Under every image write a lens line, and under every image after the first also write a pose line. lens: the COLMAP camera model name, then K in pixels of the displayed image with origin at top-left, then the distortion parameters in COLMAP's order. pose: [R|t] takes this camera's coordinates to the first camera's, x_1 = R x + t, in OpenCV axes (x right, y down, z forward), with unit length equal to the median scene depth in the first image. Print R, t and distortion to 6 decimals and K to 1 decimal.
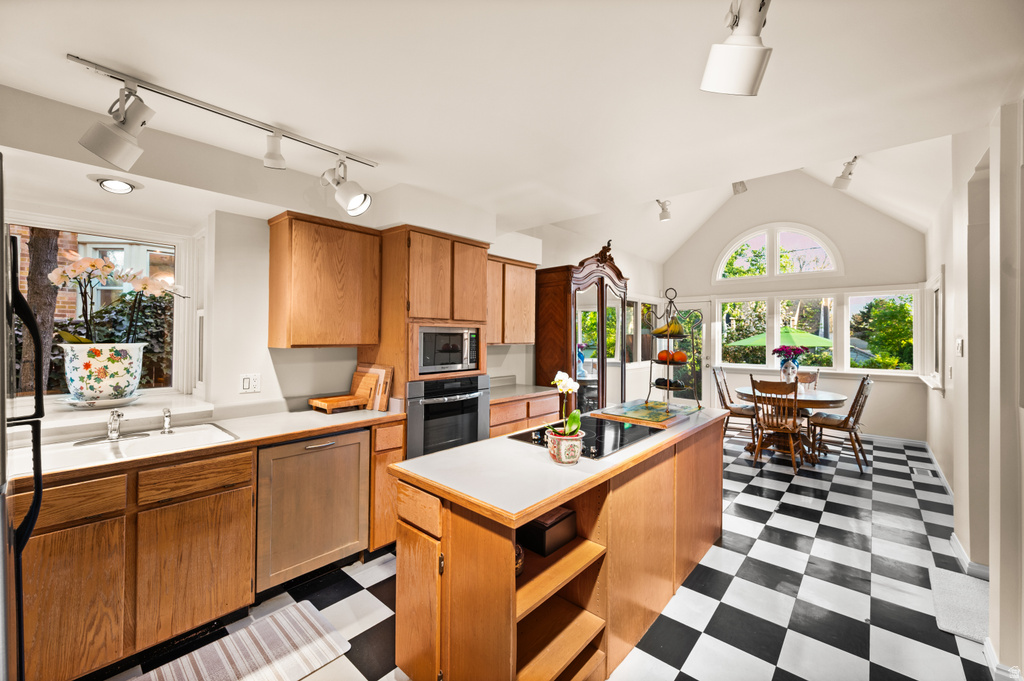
lens RADIAL K [[399.1, 0, 515.5], [0, 399.1, 346.9], [0, 0, 1]] dist [-0.000822, -0.000143]
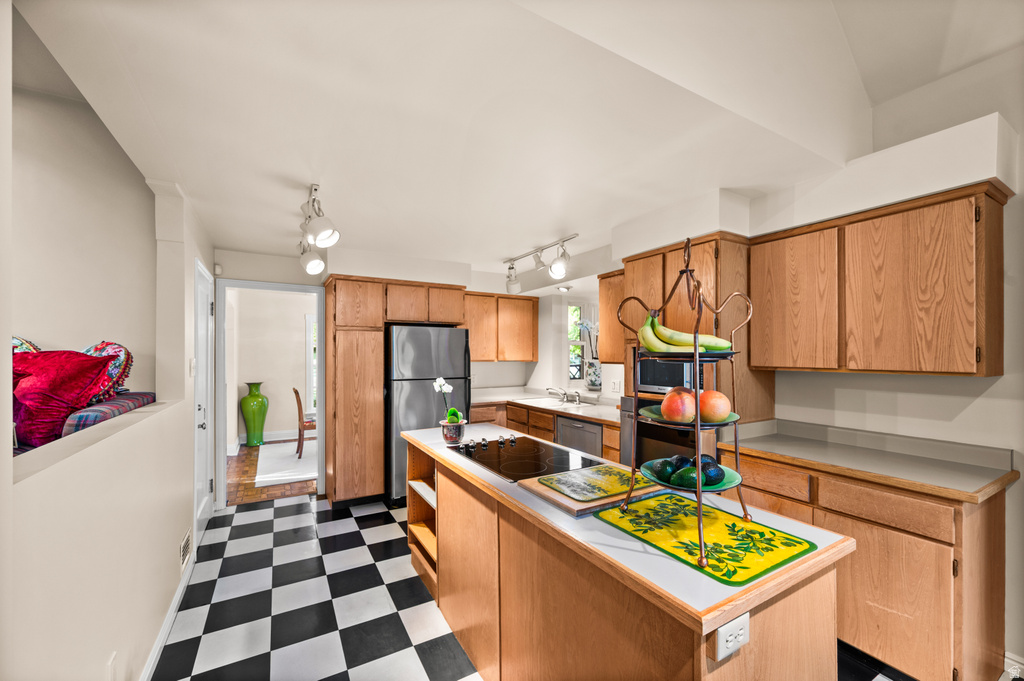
lens RADIAL K [[399.1, 0, 501.7], [0, 399.1, 357.2], [0, 0, 1]] dist [-0.000822, -0.000143]
pose [[-0.332200, 0.000937, -0.943209, 1.080139], [-0.028858, 0.999521, 0.011157, -0.030248], [0.942767, 0.030925, -0.332014, 1.218608]]
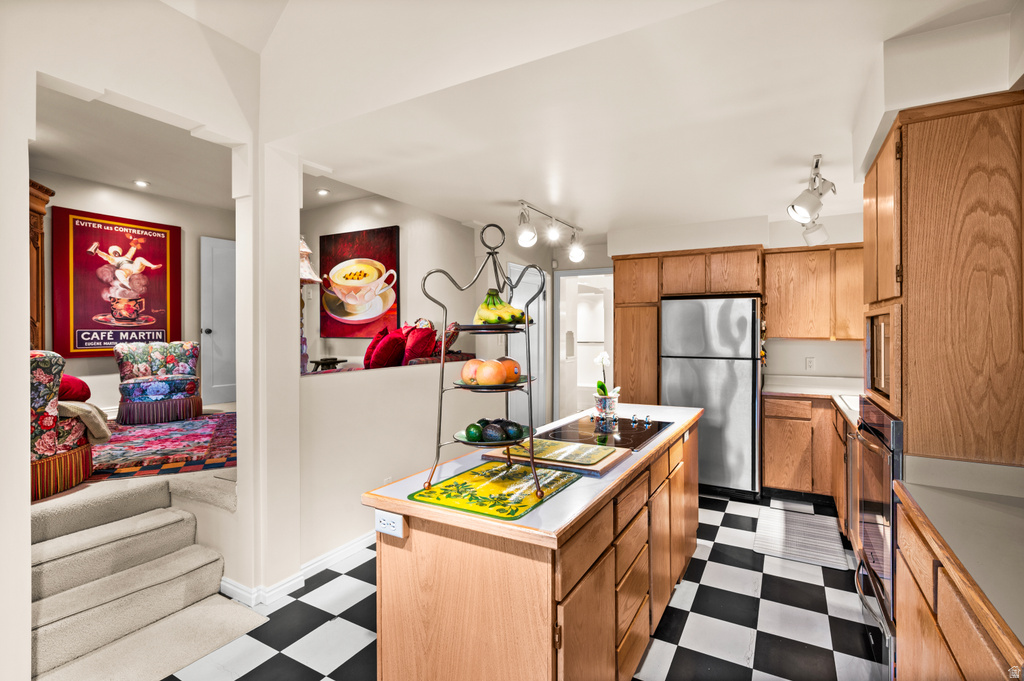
lens RADIAL K [[468.0, 0, 524.2], [0, 468.0, 327.8], [0, 0, 1]] dist [0.000903, -0.000116]
pose [[-0.975600, -0.009009, -0.219372, 0.582218], [-0.013542, 0.999725, 0.019168, -0.047847], [0.219139, 0.021671, -0.975453, 2.007918]]
